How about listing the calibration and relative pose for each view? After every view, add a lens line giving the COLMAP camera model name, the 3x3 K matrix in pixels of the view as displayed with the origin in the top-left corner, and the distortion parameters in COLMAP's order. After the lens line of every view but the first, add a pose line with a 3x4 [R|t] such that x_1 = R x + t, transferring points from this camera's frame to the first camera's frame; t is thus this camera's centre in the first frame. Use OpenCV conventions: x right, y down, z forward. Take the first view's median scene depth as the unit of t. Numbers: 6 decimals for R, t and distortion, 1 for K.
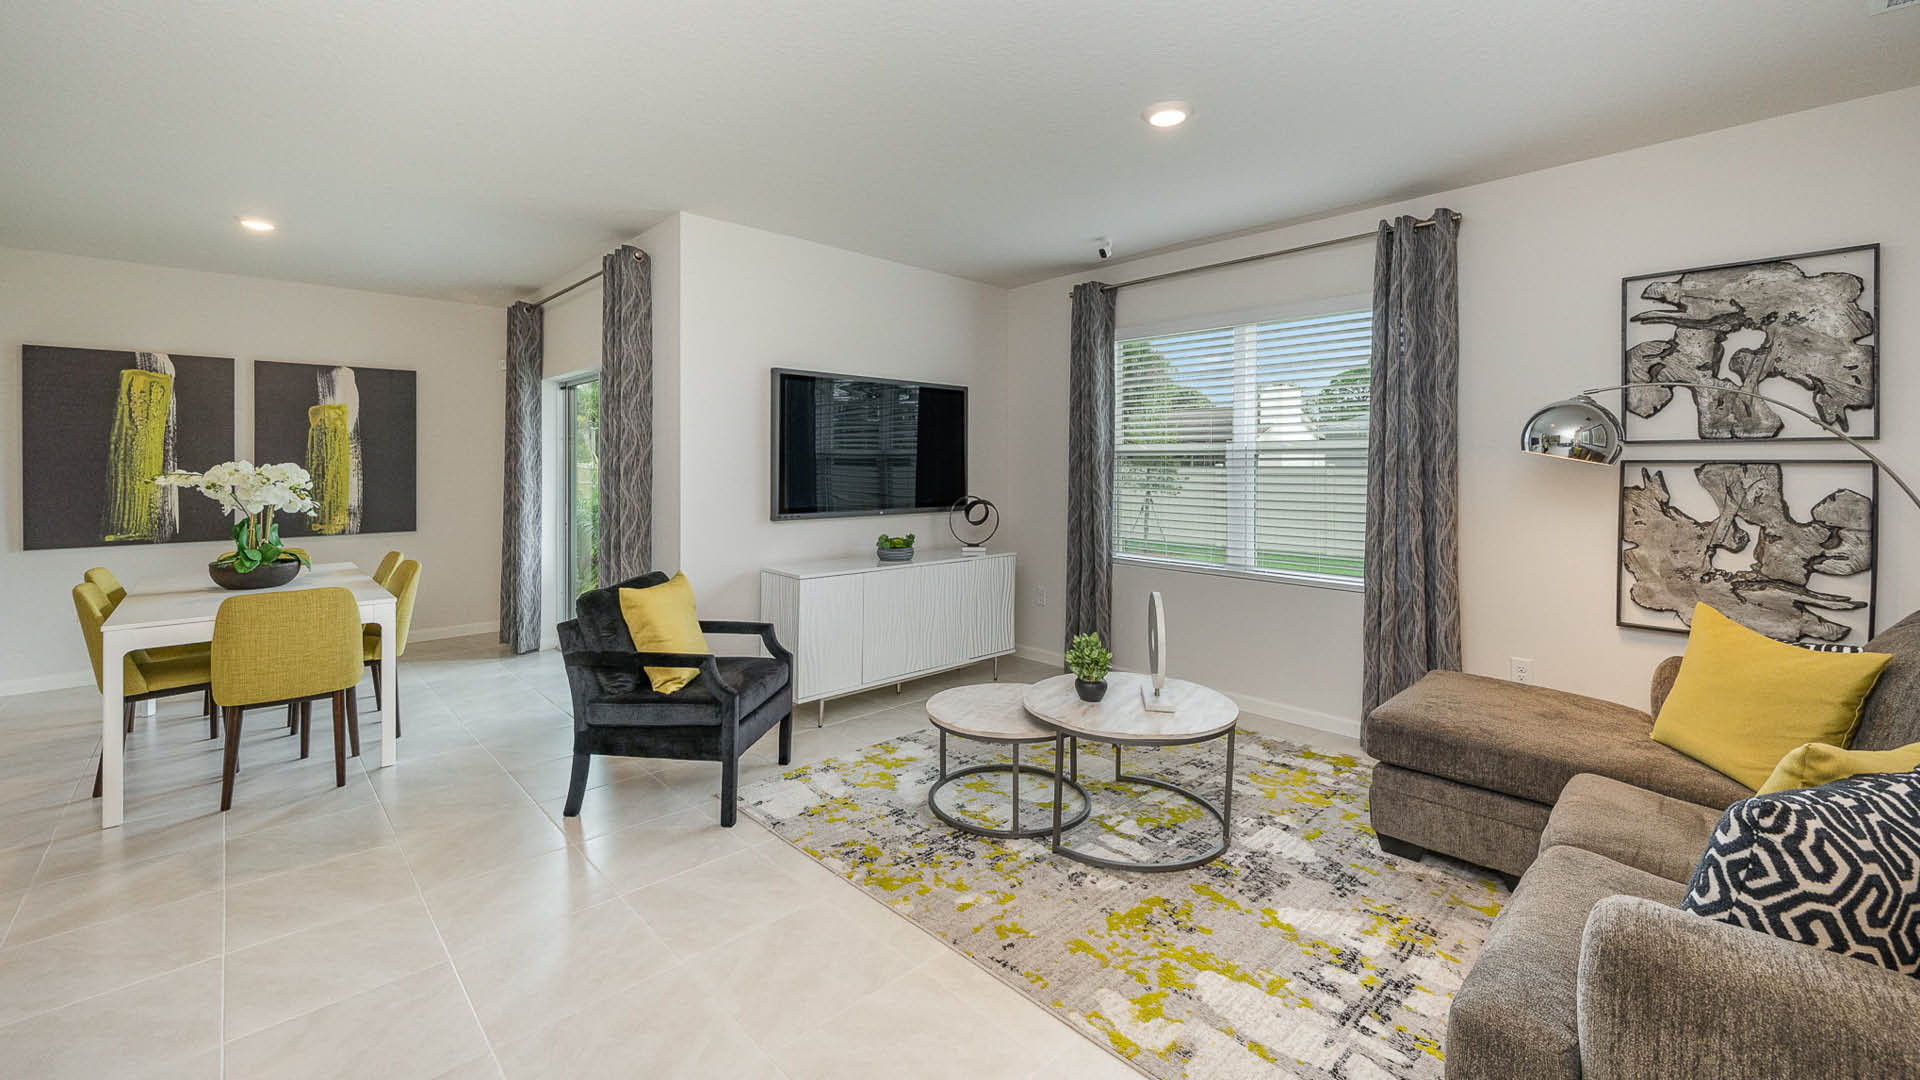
lens RADIAL K [[784.1, 0, 939.8], [0, 784.1, 461.6], [0, 0, 1]] dist [0.001943, -0.000397]
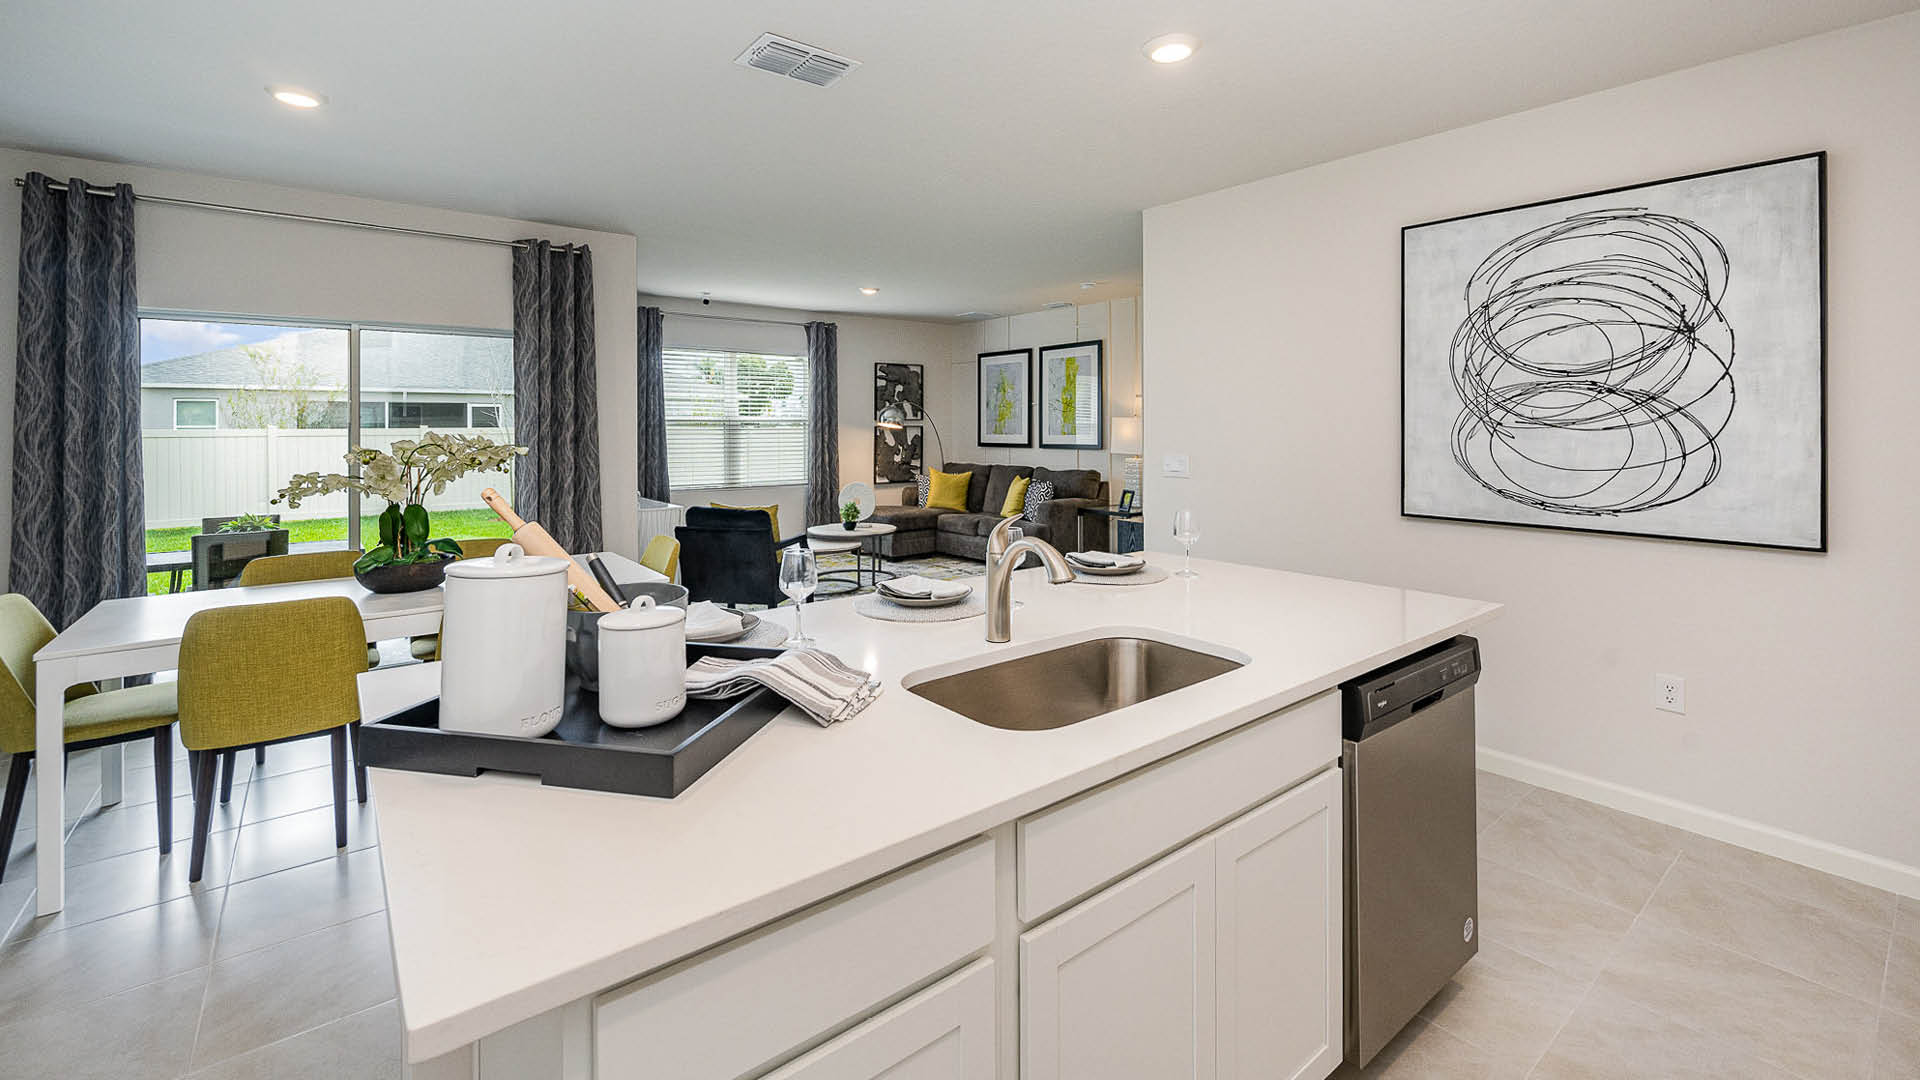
lens RADIAL K [[784.1, 0, 986.1], [0, 784.1, 430.8], [0, 0, 1]] dist [0.001943, -0.000397]
pose [[0.059512, -0.010307, 0.998174, -1.396013], [-0.001089, 0.999945, 0.010391, -0.010404], [-0.998227, -0.001705, 0.059497, 0.299630]]
